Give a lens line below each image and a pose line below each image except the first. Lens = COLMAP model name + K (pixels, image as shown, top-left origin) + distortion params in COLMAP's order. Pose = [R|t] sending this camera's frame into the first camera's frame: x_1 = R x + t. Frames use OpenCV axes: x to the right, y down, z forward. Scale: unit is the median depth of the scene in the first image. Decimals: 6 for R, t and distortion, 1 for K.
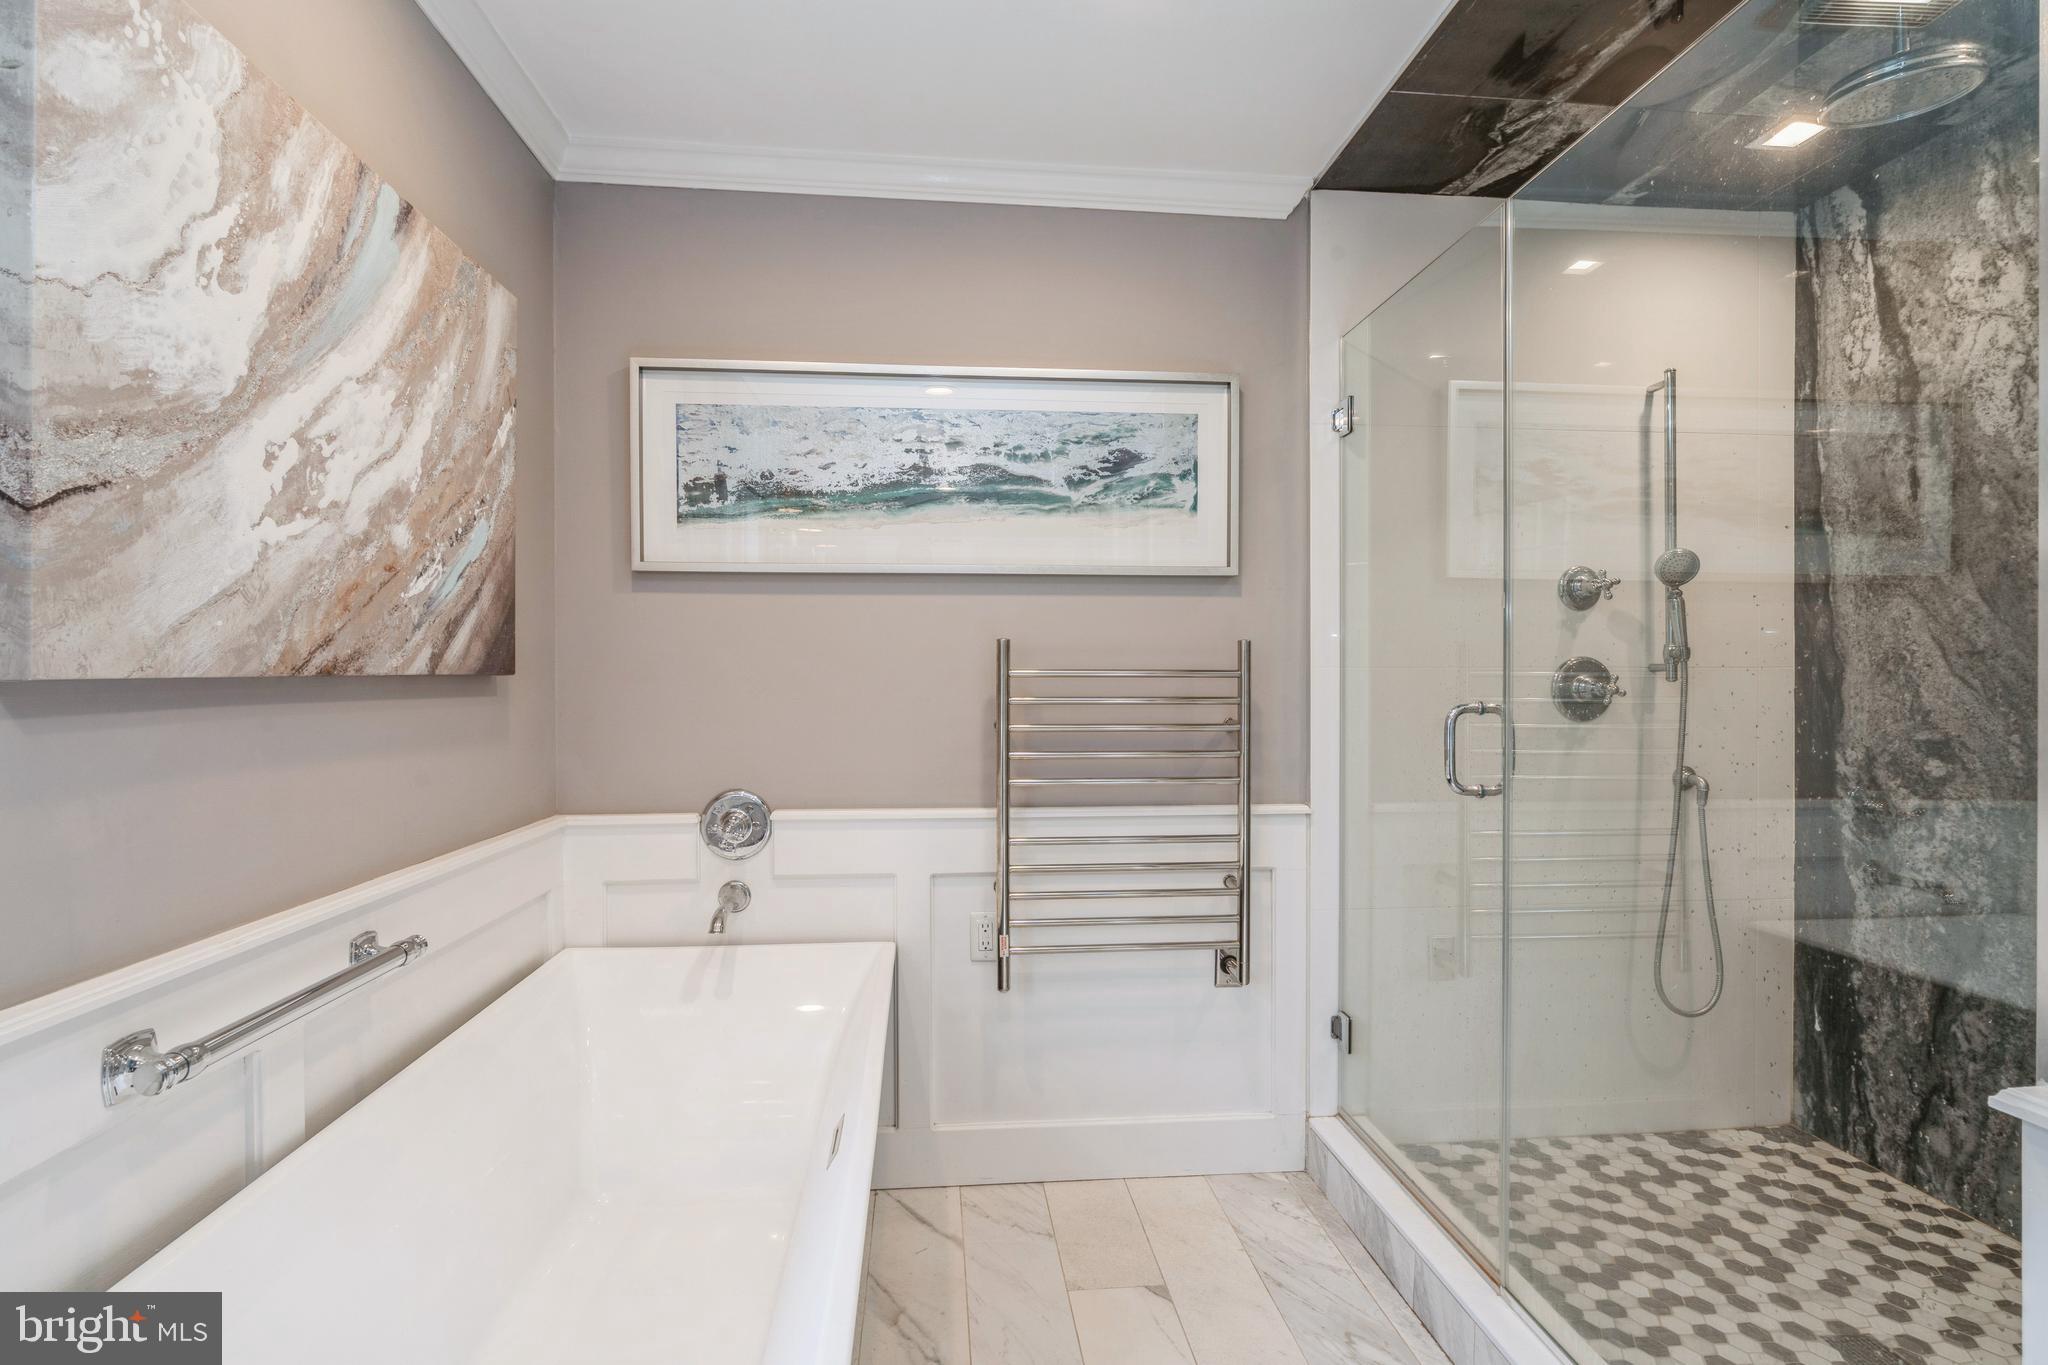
lens RADIAL K [[937.1, 0, 1017.8], [0, 937.1, 681.7], [0, 0, 1]] dist [-0.001681, 0.000189]
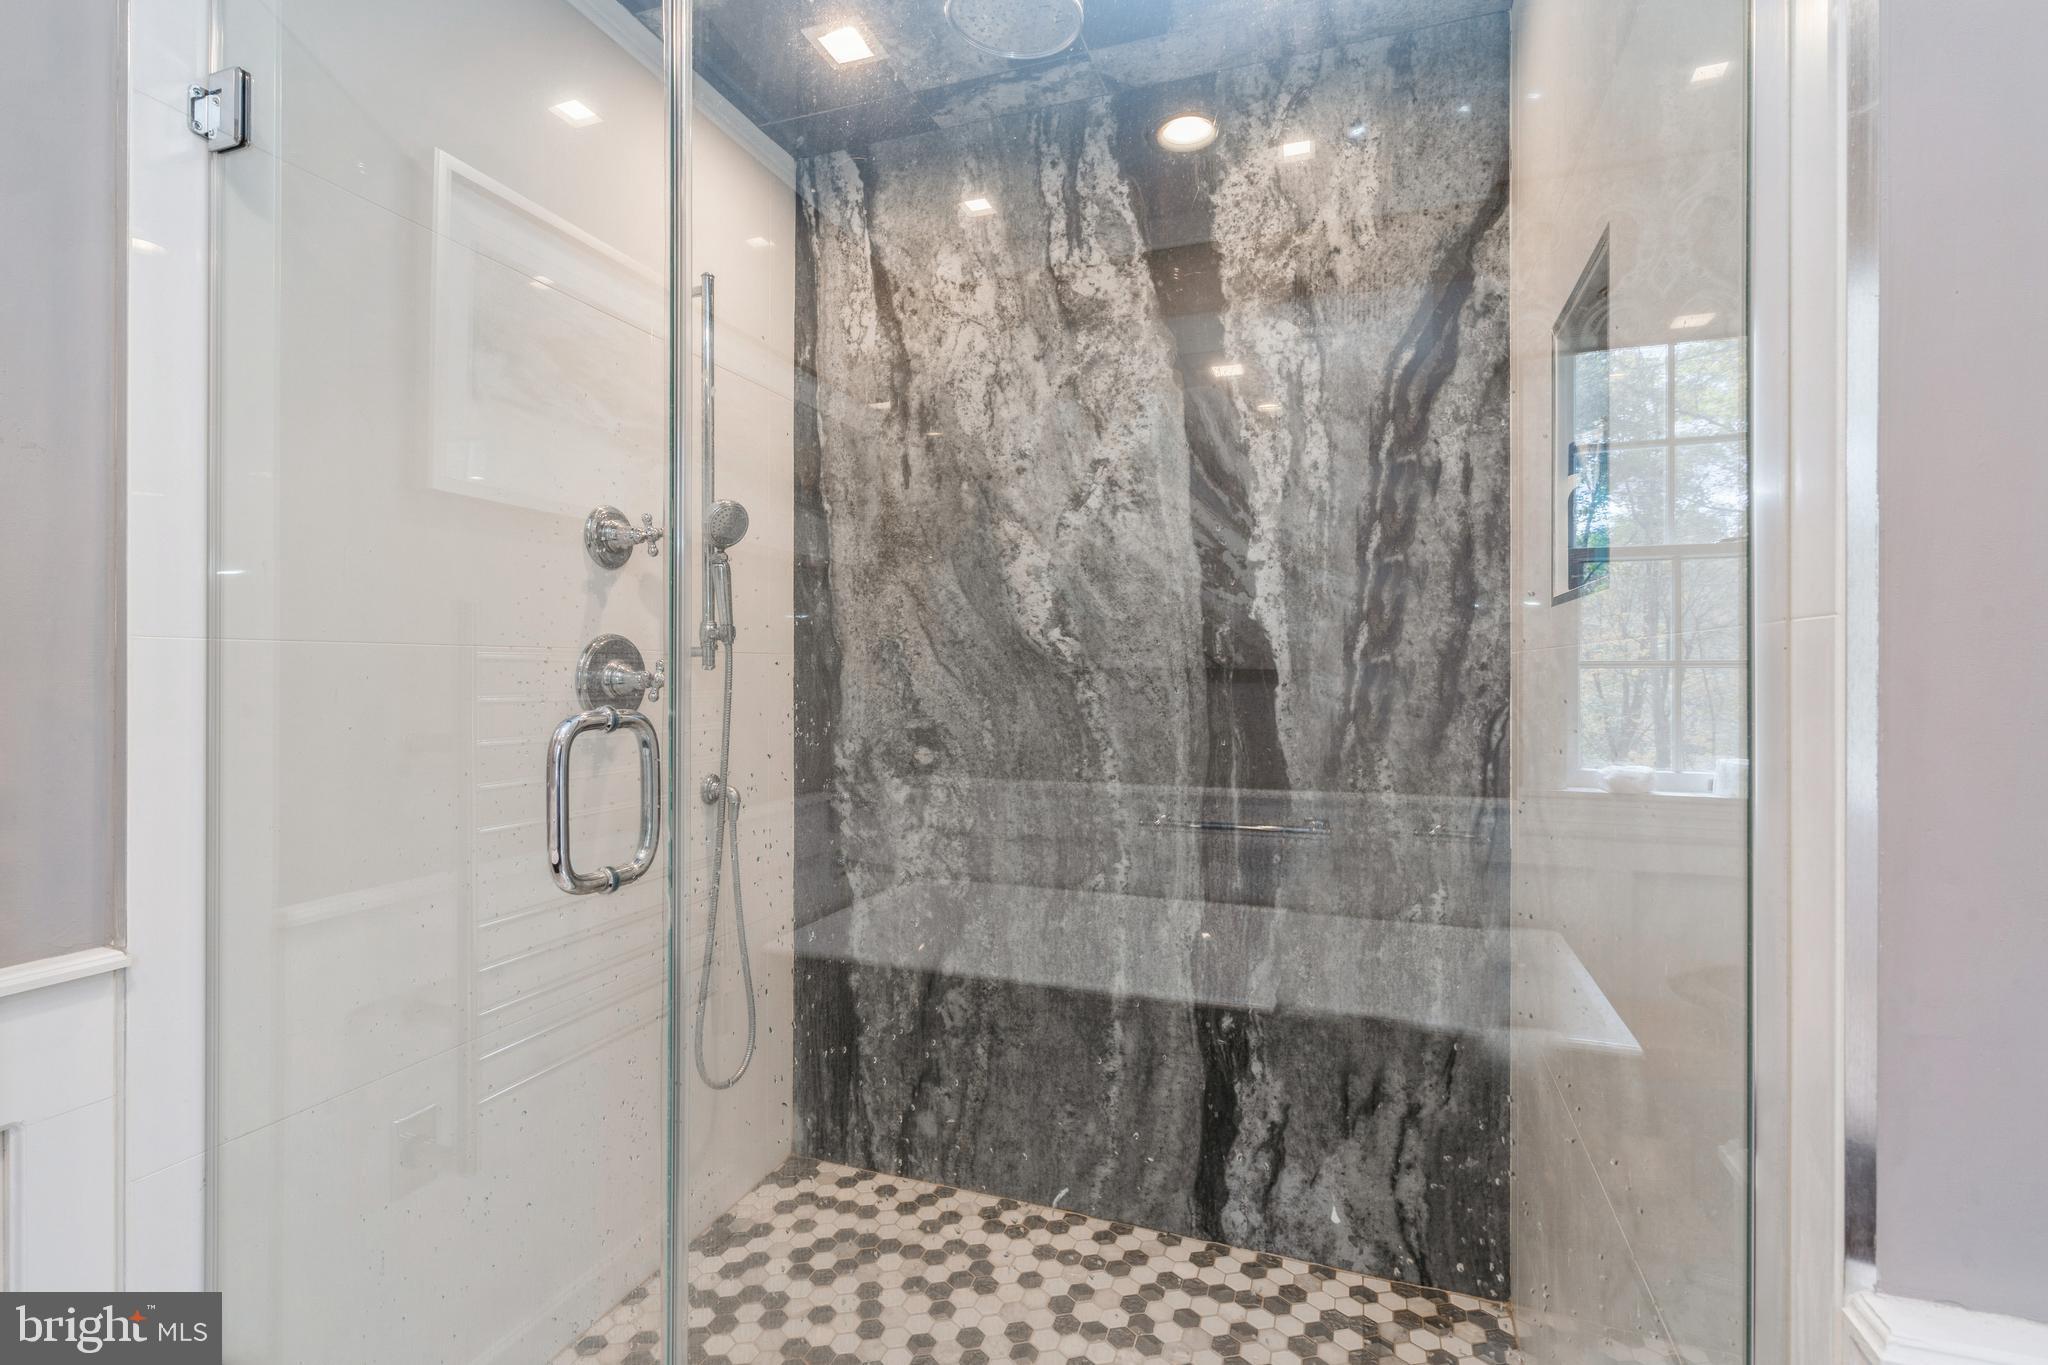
lens RADIAL K [[942.6, 0, 1001.0], [0, 942.6, 668.4], [0, 0, 1]] dist [-0.013249, 0.011367]
pose [[0.428847, 0.003072, 0.903372, 0.095059], [-0.000381, 0.999995, -0.003220, 0.001288], [-0.903377, 0.001037, 0.428846, 0.474320]]
